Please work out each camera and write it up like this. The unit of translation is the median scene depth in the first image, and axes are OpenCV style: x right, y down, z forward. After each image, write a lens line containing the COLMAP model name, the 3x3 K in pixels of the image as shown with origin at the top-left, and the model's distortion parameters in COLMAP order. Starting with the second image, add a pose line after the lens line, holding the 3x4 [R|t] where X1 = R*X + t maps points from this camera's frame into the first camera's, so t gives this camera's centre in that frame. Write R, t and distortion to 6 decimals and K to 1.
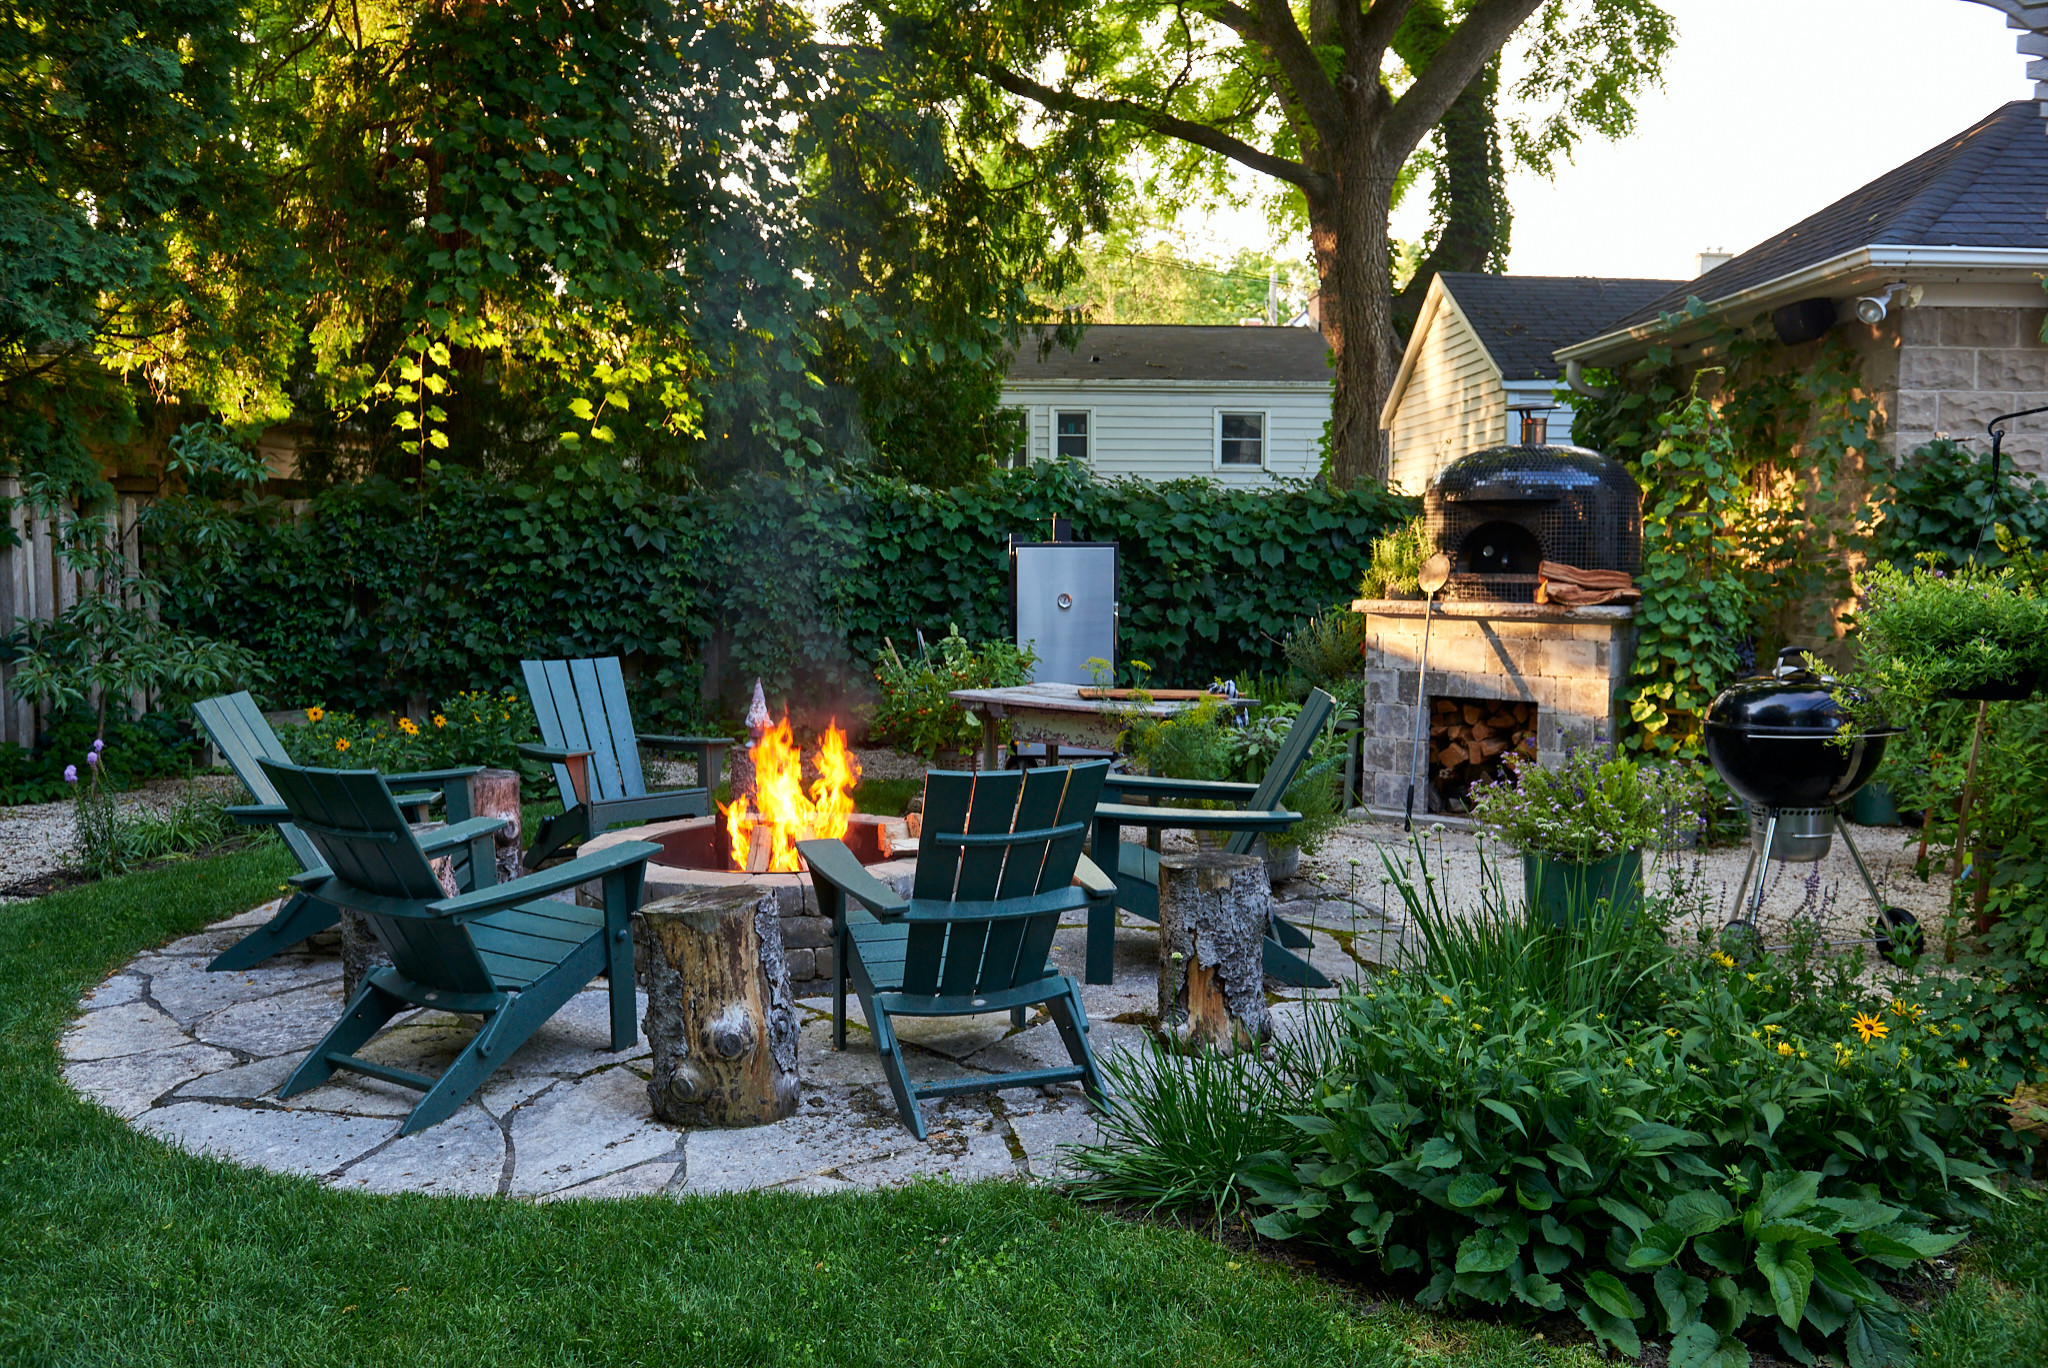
lens RADIAL K [[1660.9, 0, 1024.0], [0, 1660.9, 684.0], [0, 0, 1]] dist [-0.022349, 0.003938]
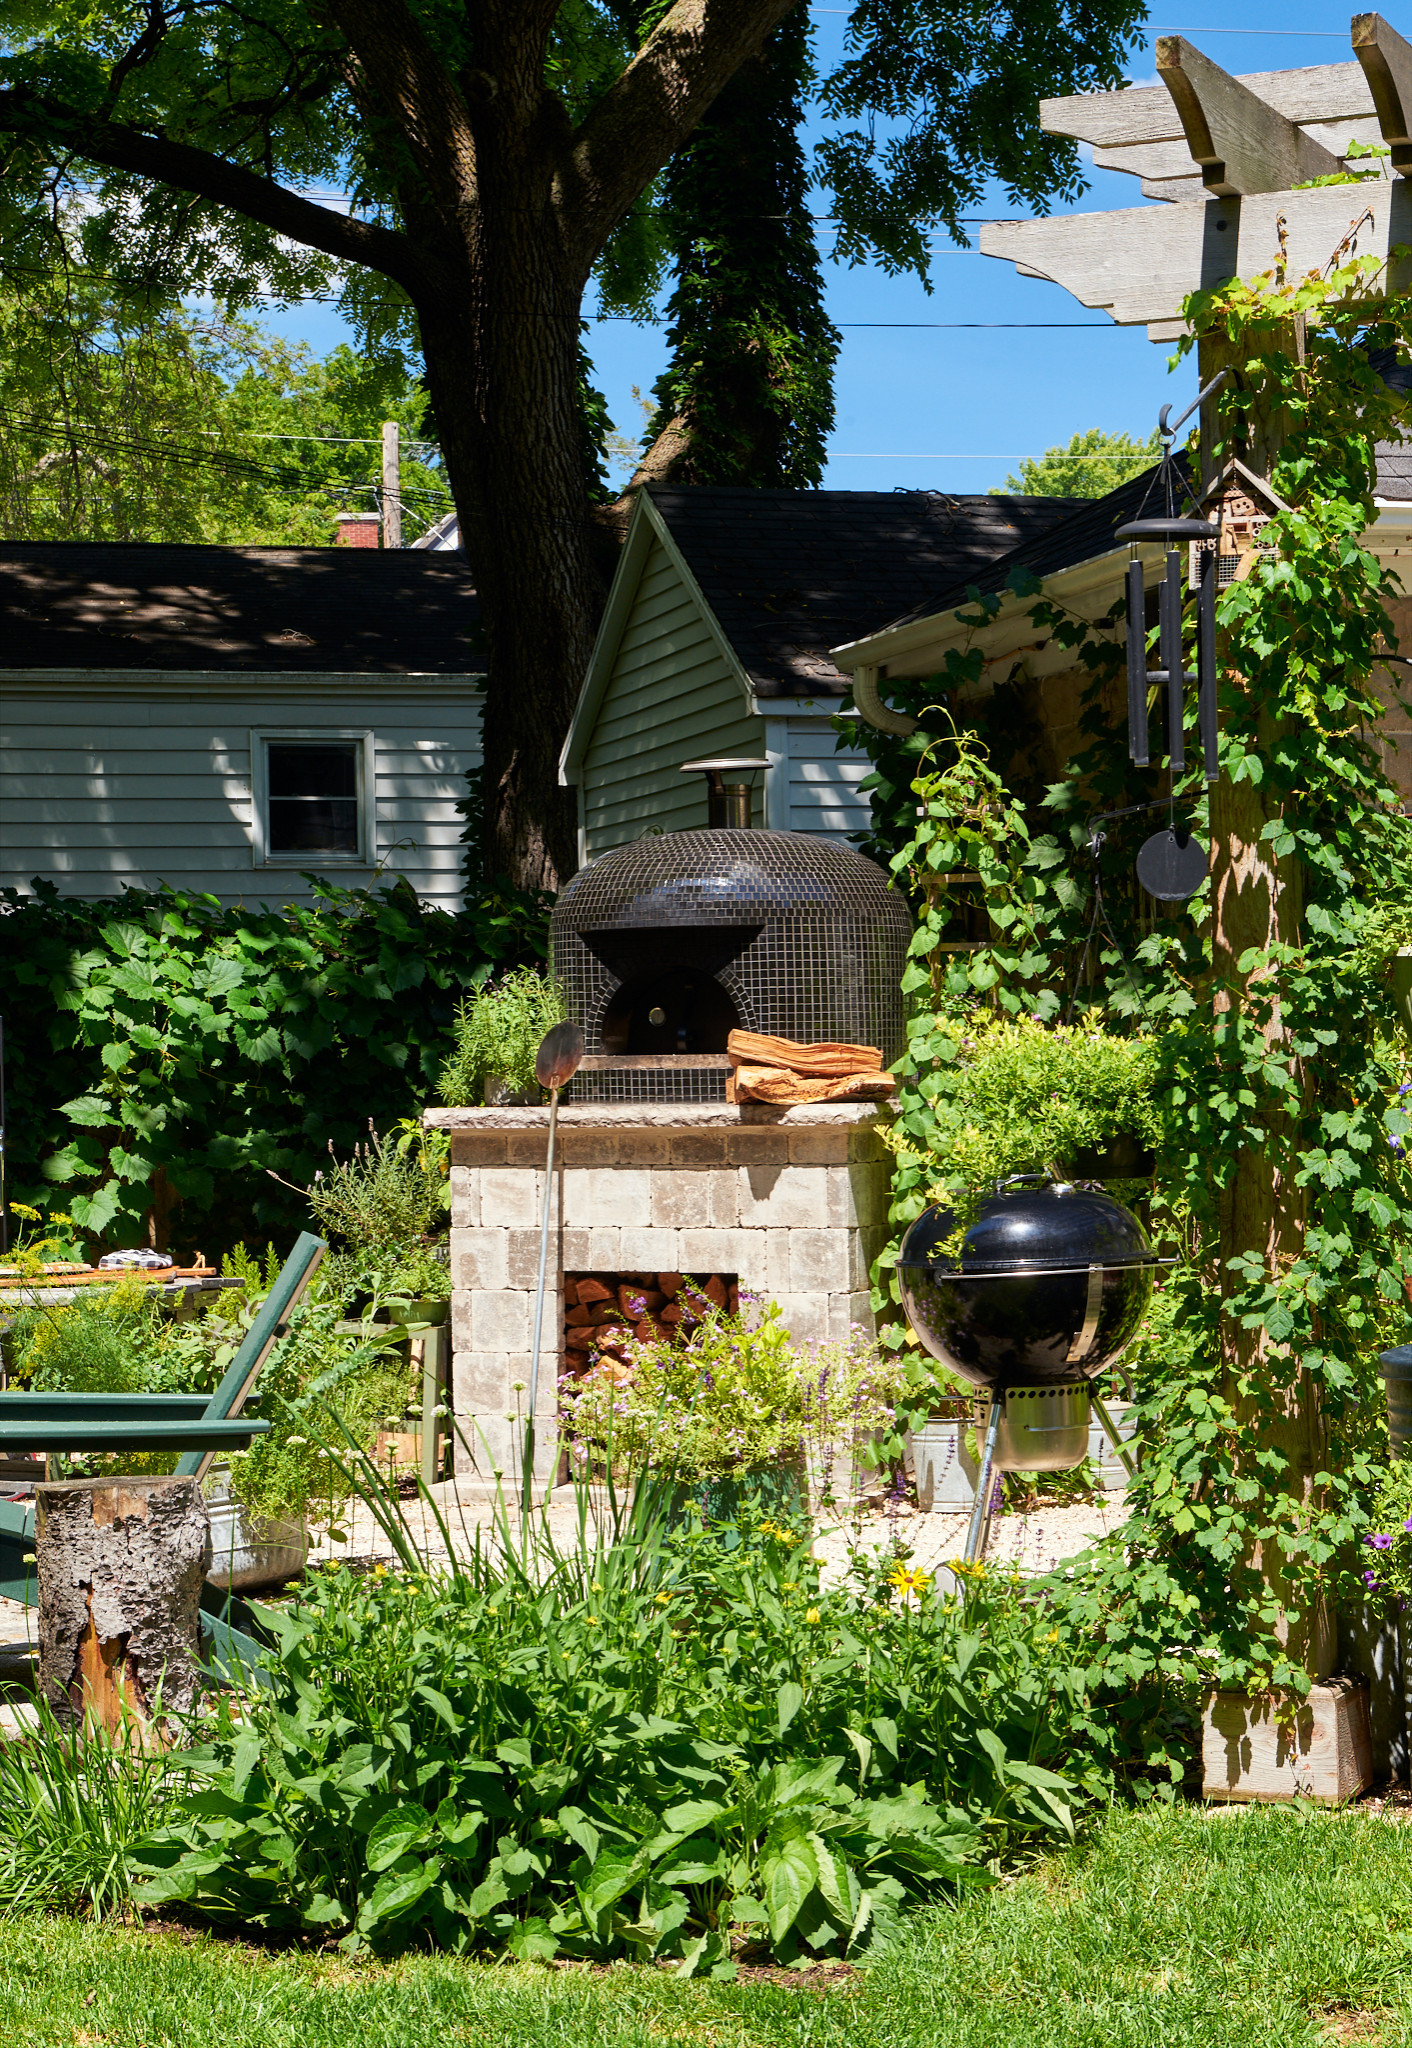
lens RADIAL K [[3803.6, 0, 706.0], [0, 3803.6, 1024.0], [0, 0, 1]] dist [0.089604, 0.188110]
pose [[0.974501, -0.019610, 0.223524, 0.003065], [0.038659, 0.995951, -0.081164, 0.030061], [-0.221027, 0.087735, 0.971313, -0.283206]]
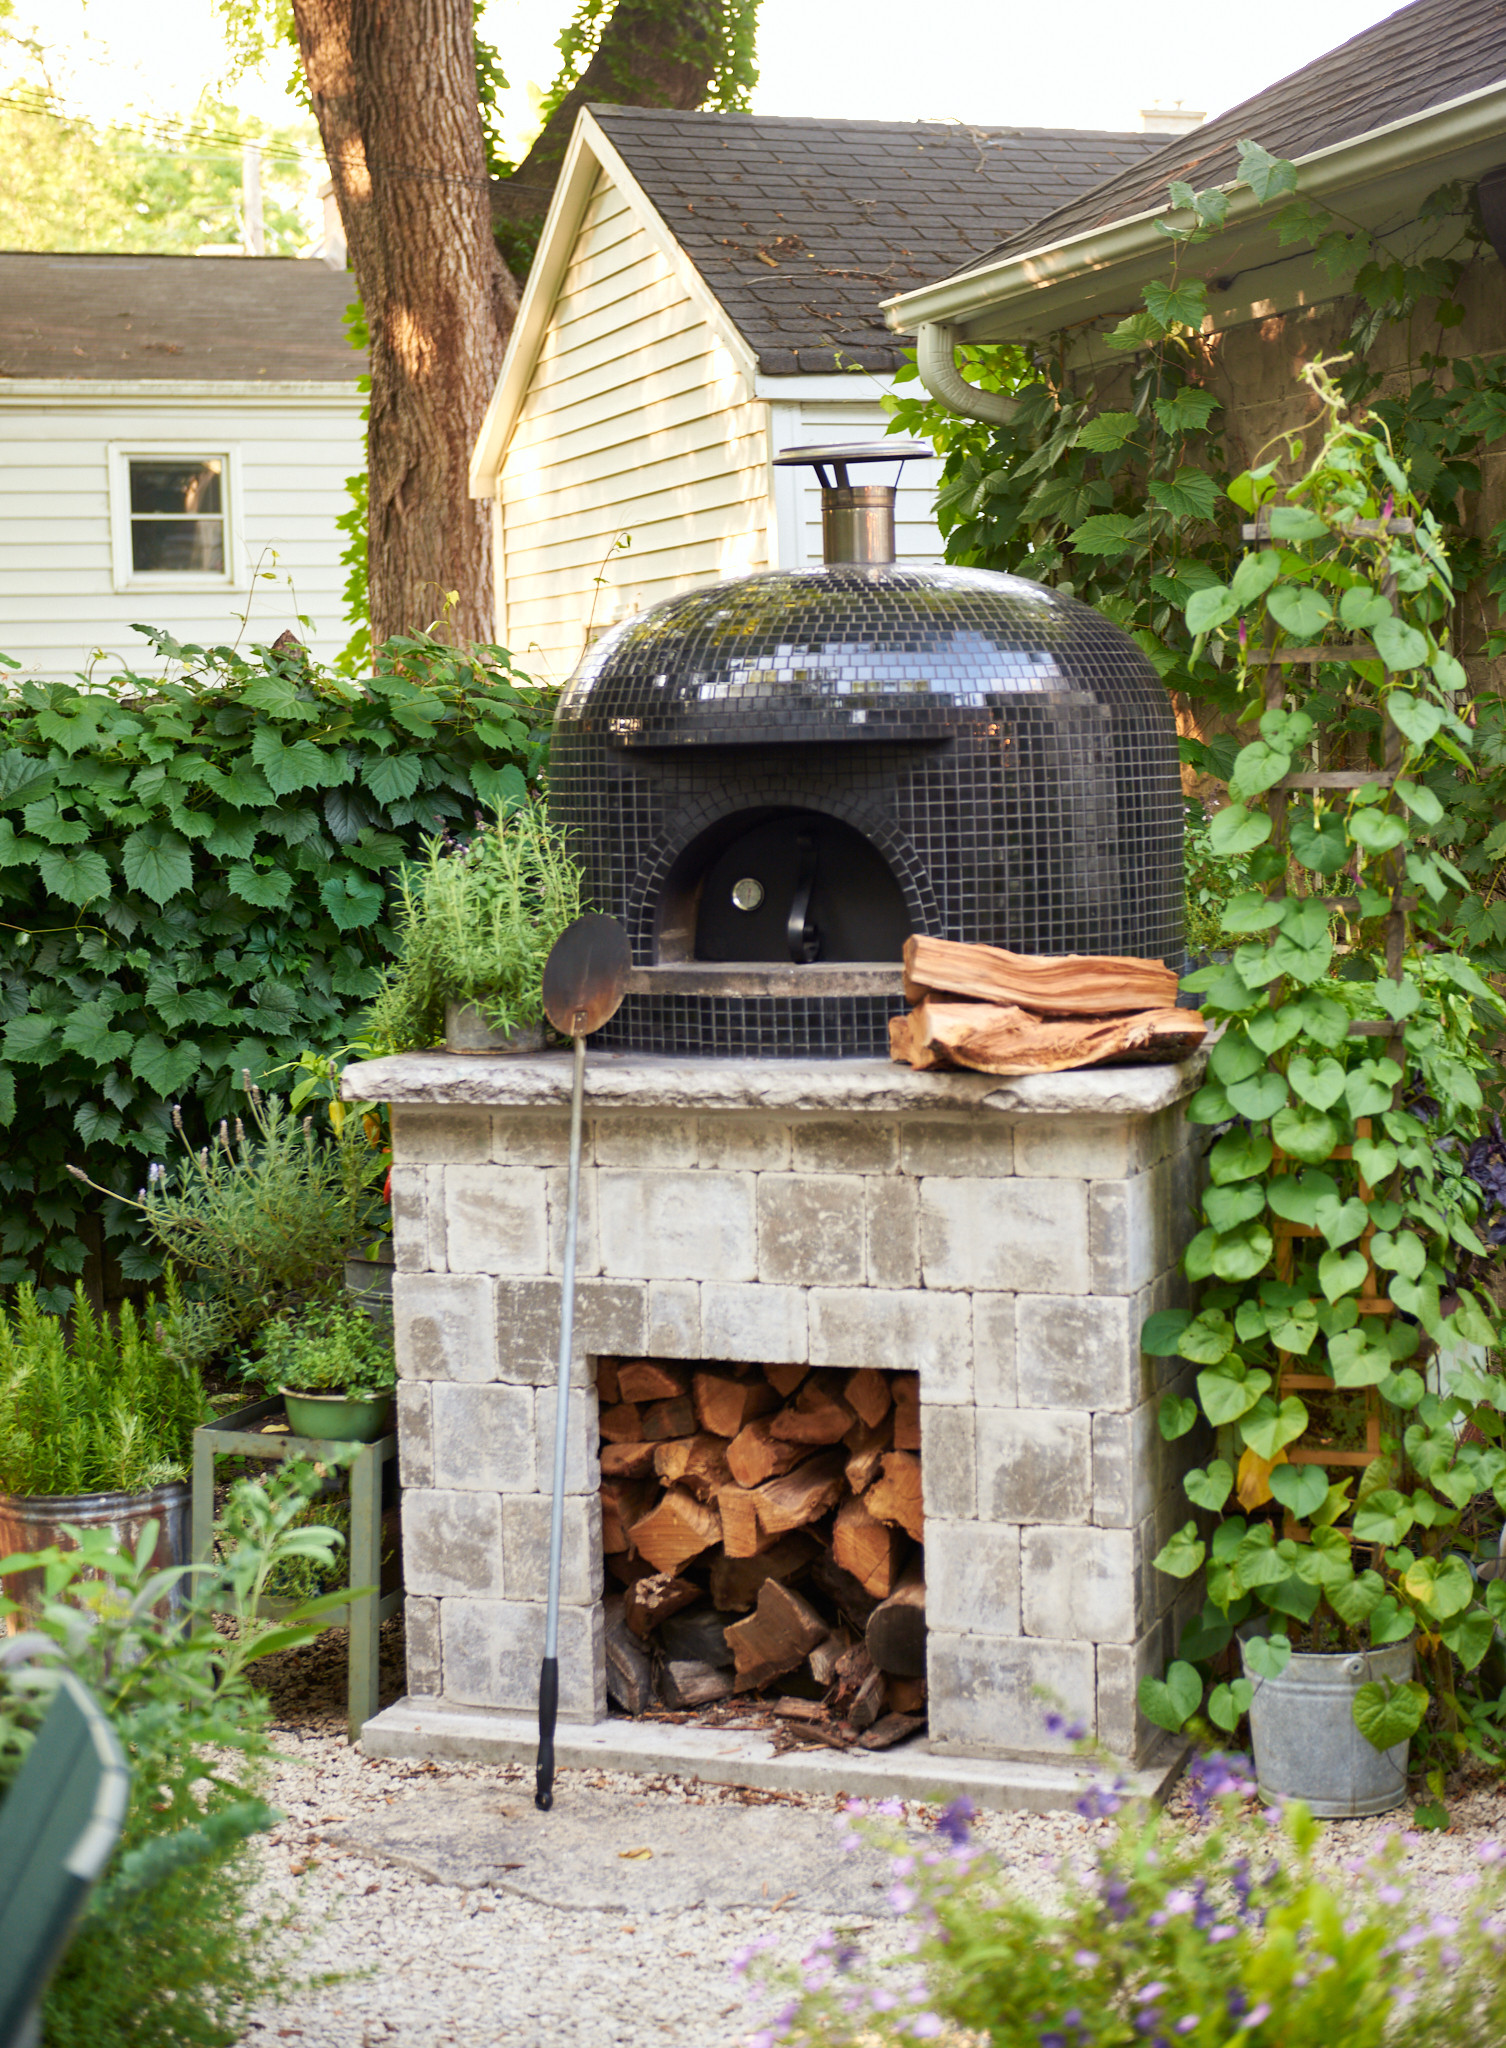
lens RADIAL K [[3670.7, 0, 812.6], [0, 3670.7, 1022.4], [0, 0, 1]] dist [0.021687, -0.124841]
pose [[0.957528, -0.050231, 0.283930, 0.086138], [0.052497, 0.998621, -0.000373, -0.054484], [-0.283520, 0.015263, 0.958845, 0.303668]]
